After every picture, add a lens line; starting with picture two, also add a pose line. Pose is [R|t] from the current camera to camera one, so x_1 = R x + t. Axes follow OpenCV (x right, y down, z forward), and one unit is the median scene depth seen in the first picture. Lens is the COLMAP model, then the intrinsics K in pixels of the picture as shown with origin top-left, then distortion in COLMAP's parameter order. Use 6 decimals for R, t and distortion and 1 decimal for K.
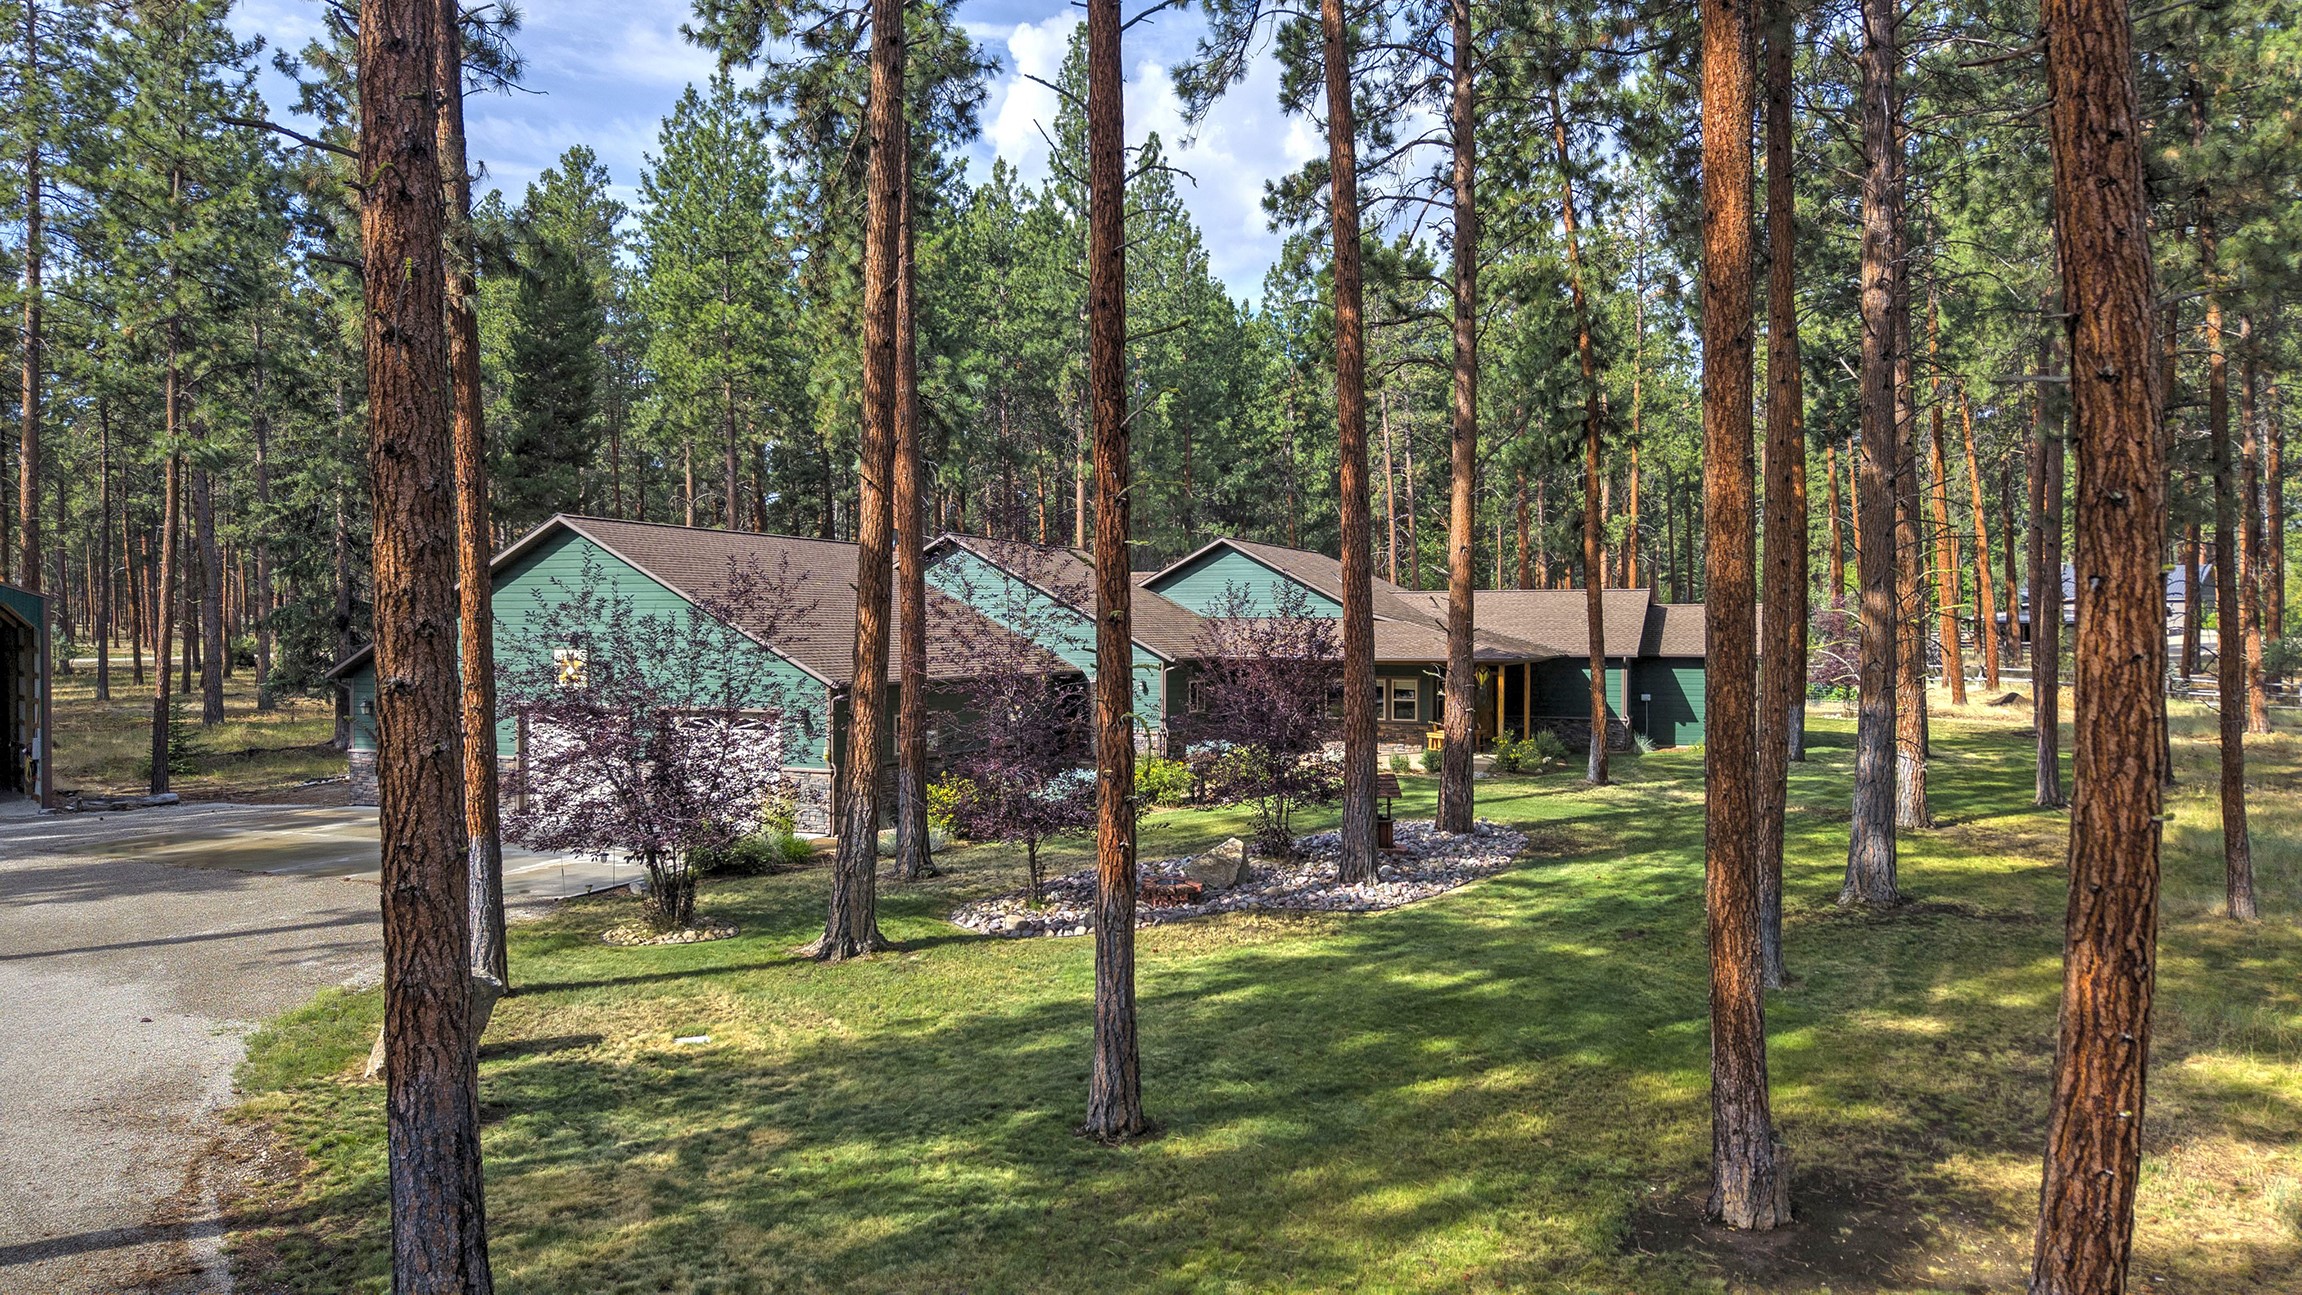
lens RADIAL K [[1604.6, 0, 1153.0], [0, 1604.6, 645.8], [0, 0, 1]] dist [0.004847, -0.003859]
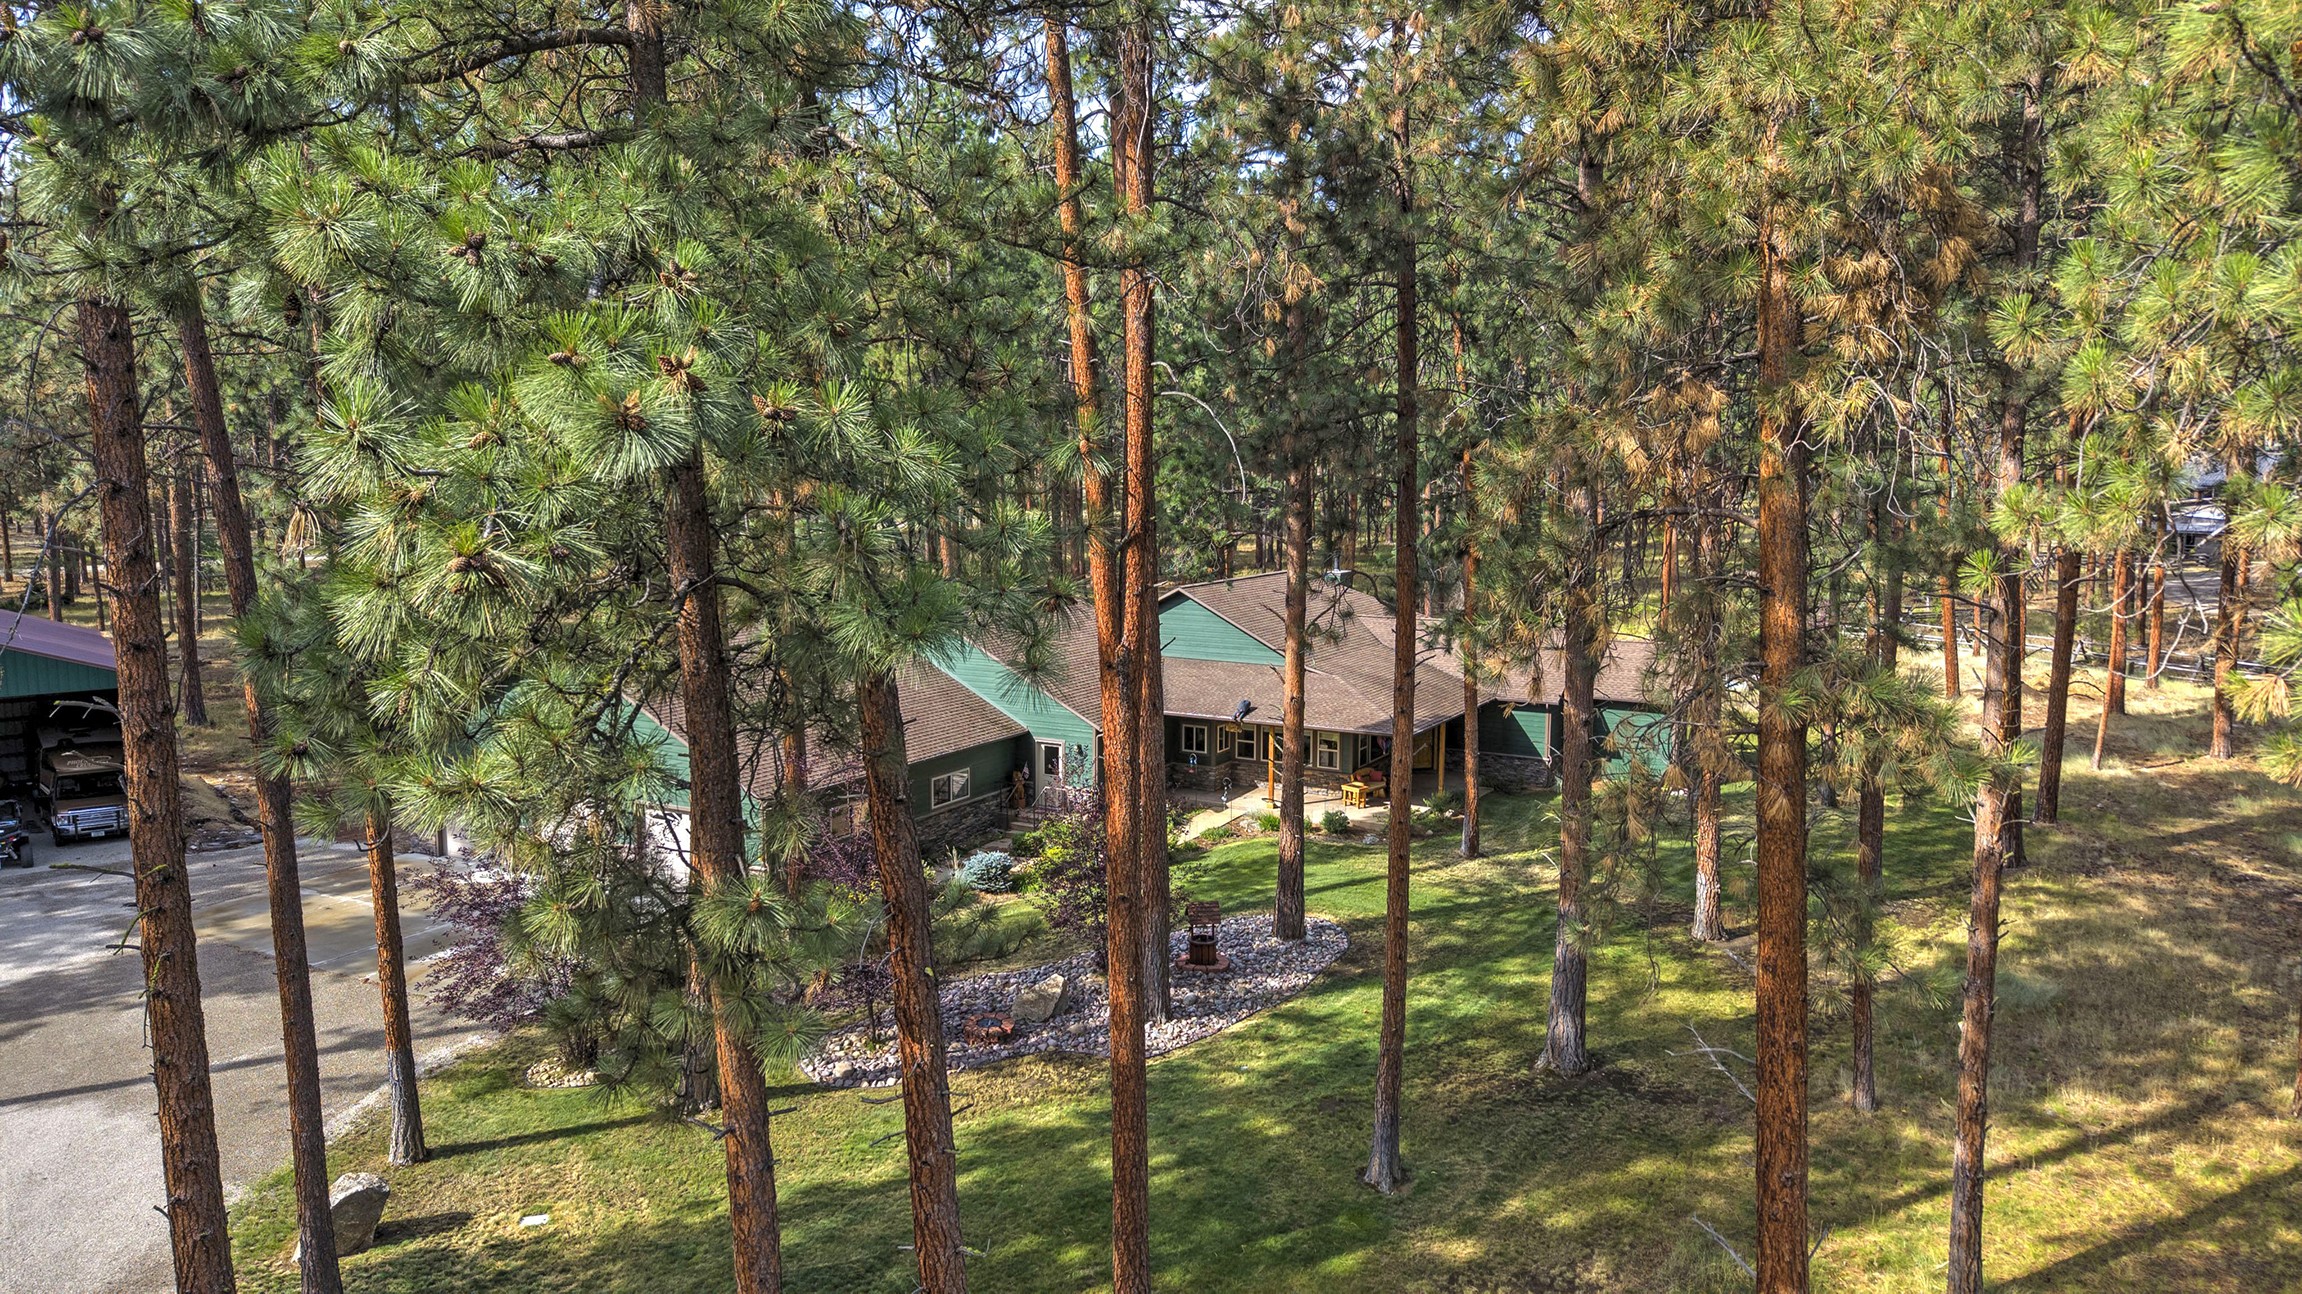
lens RADIAL K [[1604.6, 0, 1148.9], [0, 1604.6, 648.2], [0, 0, 1]] dist [0.004847, -0.003859]
pose [[0.994247, 0.015898, -0.105921, 0.320390], [-0.003984, 0.993727, 0.111759, -0.340323], [0.107034, -0.110694, 0.988074, -0.211926]]
